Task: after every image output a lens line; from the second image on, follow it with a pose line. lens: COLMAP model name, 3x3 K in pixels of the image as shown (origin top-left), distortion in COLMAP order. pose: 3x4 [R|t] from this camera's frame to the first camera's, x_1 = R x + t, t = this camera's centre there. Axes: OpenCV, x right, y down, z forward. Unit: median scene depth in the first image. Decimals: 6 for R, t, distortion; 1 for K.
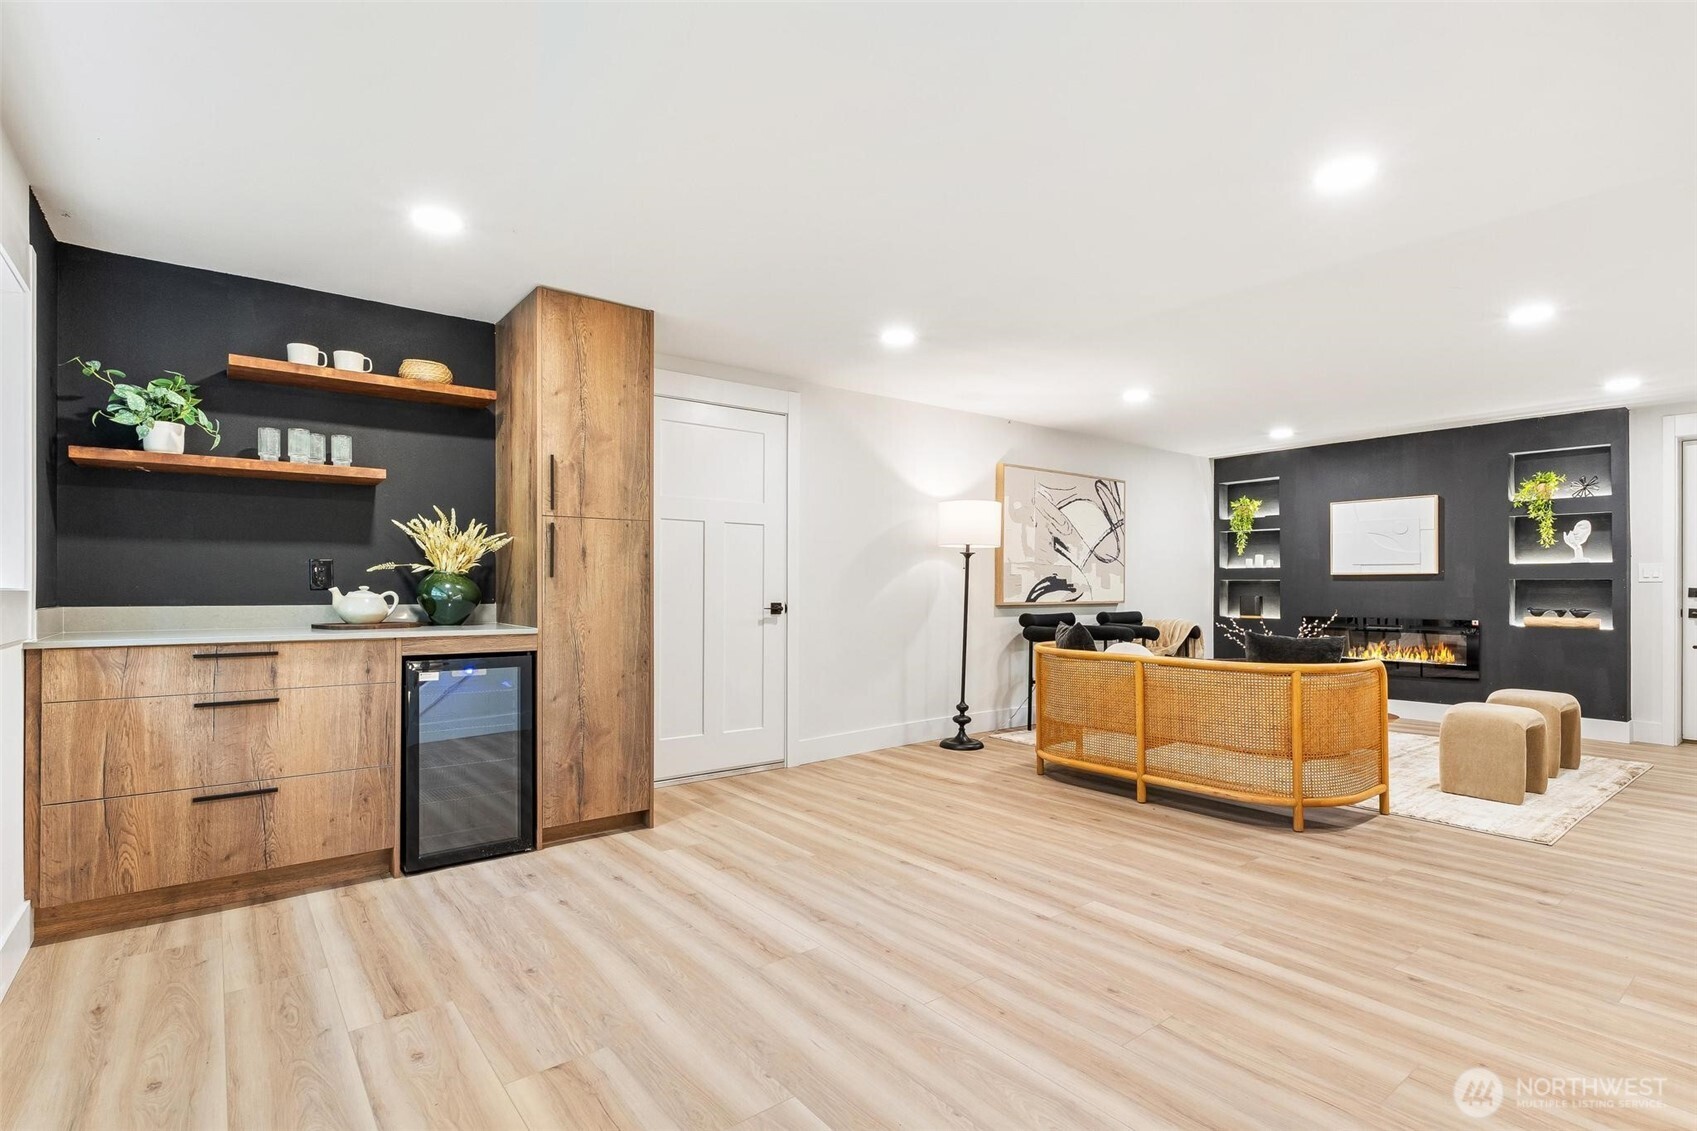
lens RADIAL K [[818.8, 0, 864.1], [0, 818.8, 578.0], [0, 0, 1]] dist [0.002895, -0.001023]
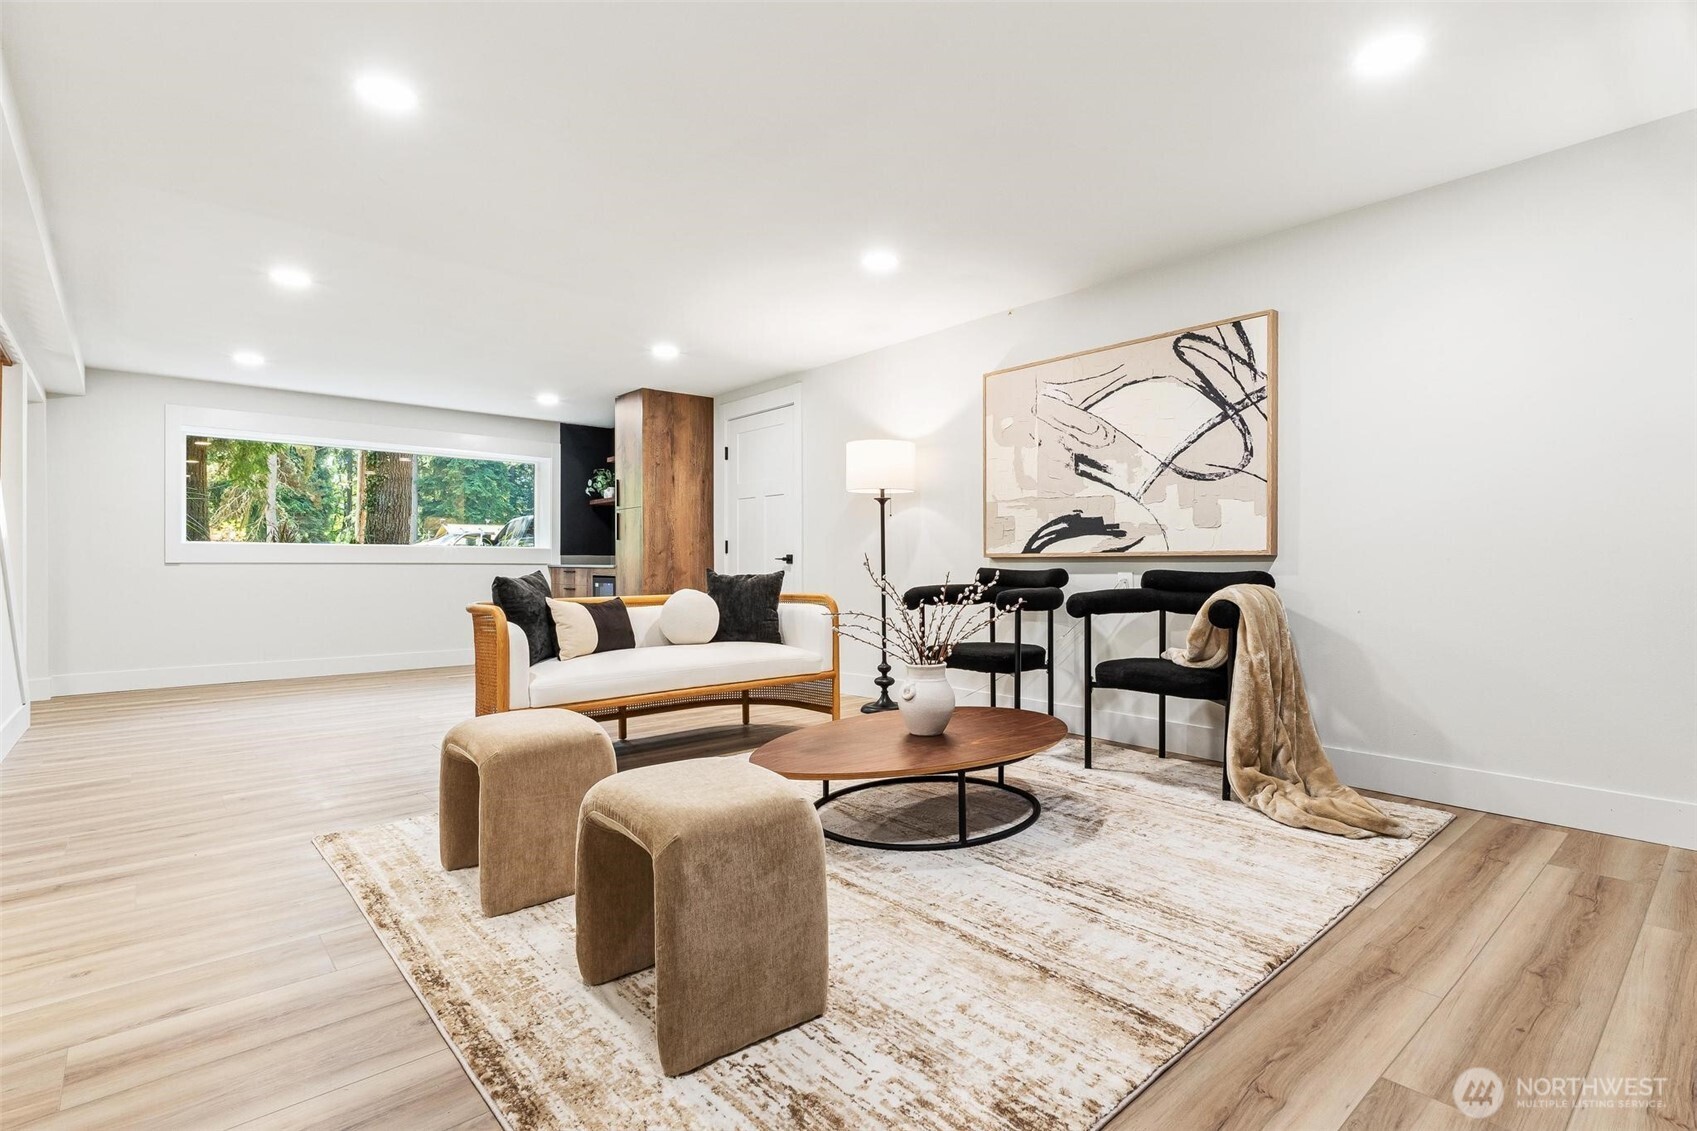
lens RADIAL K [[818.8, 0, 863.9], [0, 818.8, 565.4], [0, 0, 1]] dist [0.002895, -0.001023]
pose [[0.058217, -0.002847, -0.998300, 0.877873], [0.012402, 0.999921, -0.002129, 0.038537], [0.998227, -0.012257, 0.058248, 0.788108]]
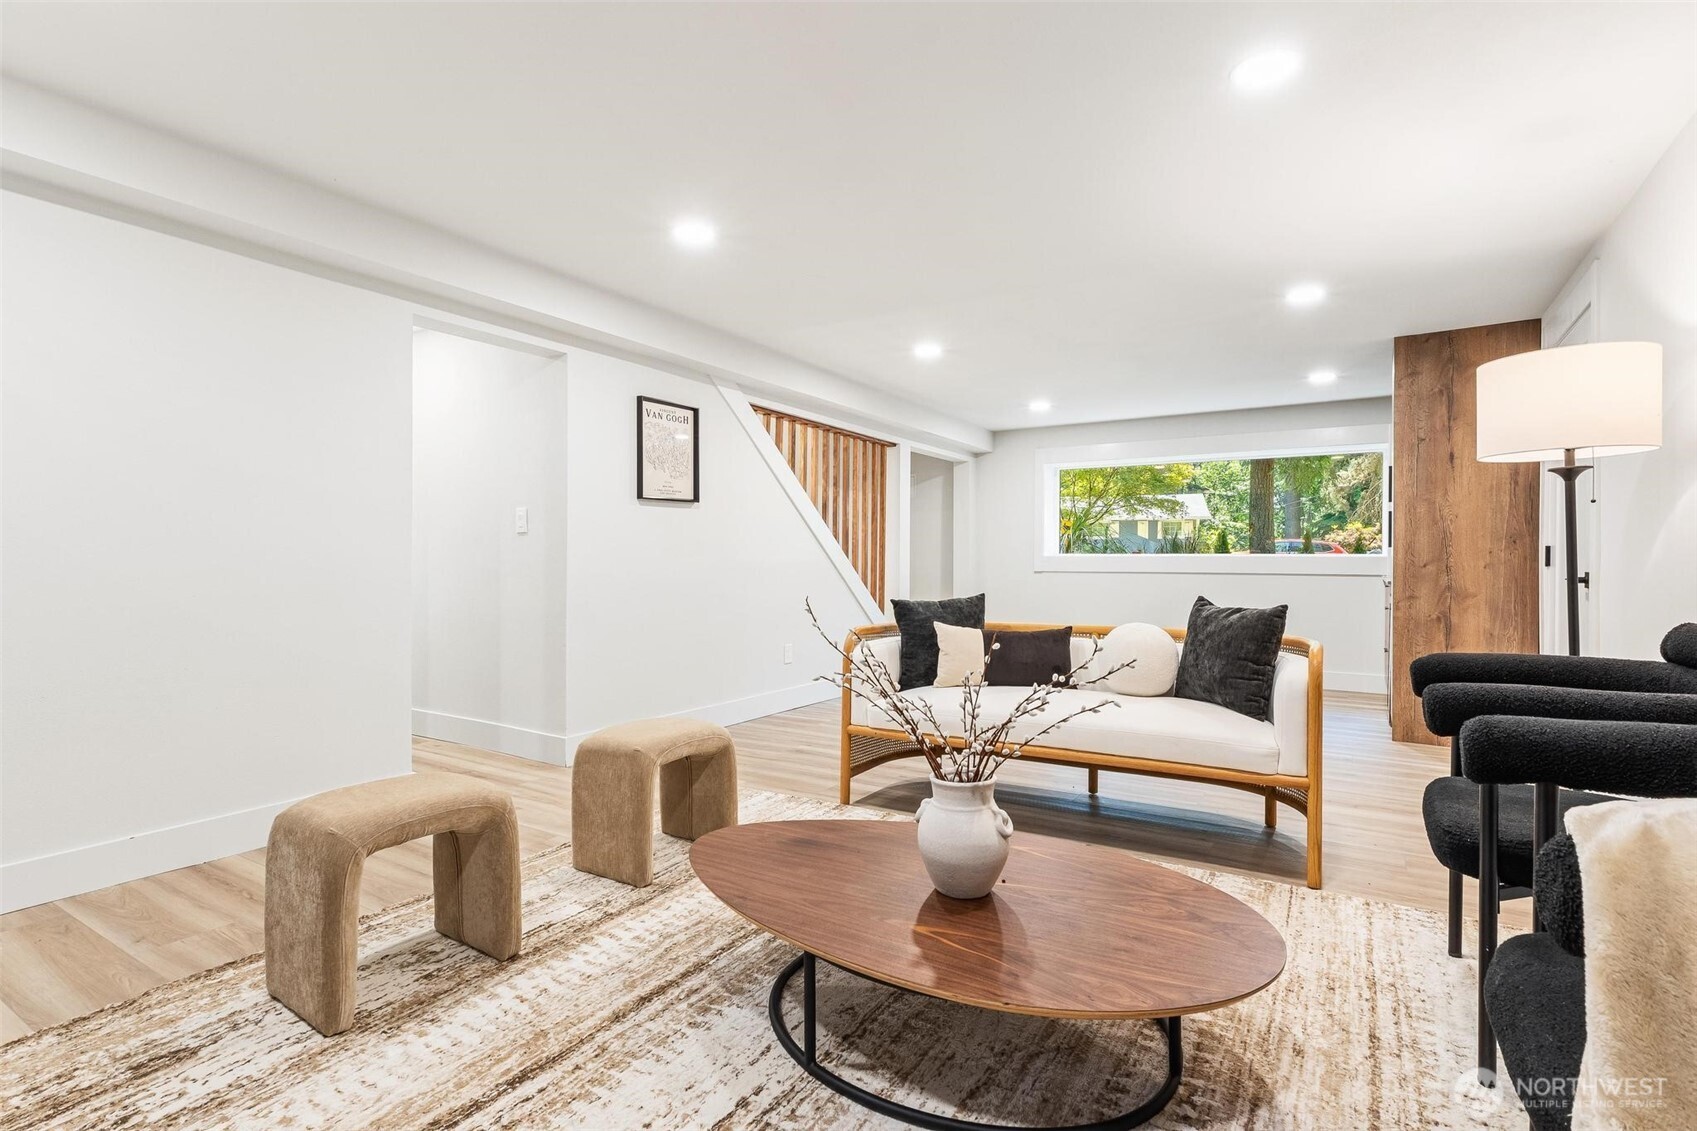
lens RADIAL K [[818.8, 0, 857.0], [0, 818.8, 563.5], [0, 0, 1]] dist [0.002895, -0.001023]
pose [[-0.943464, -0.003841, -0.331452, 0.549893], [-0.000854, 0.999958, -0.009154, 0.022604], [0.331473, -0.008354, -0.943428, 1.102861]]
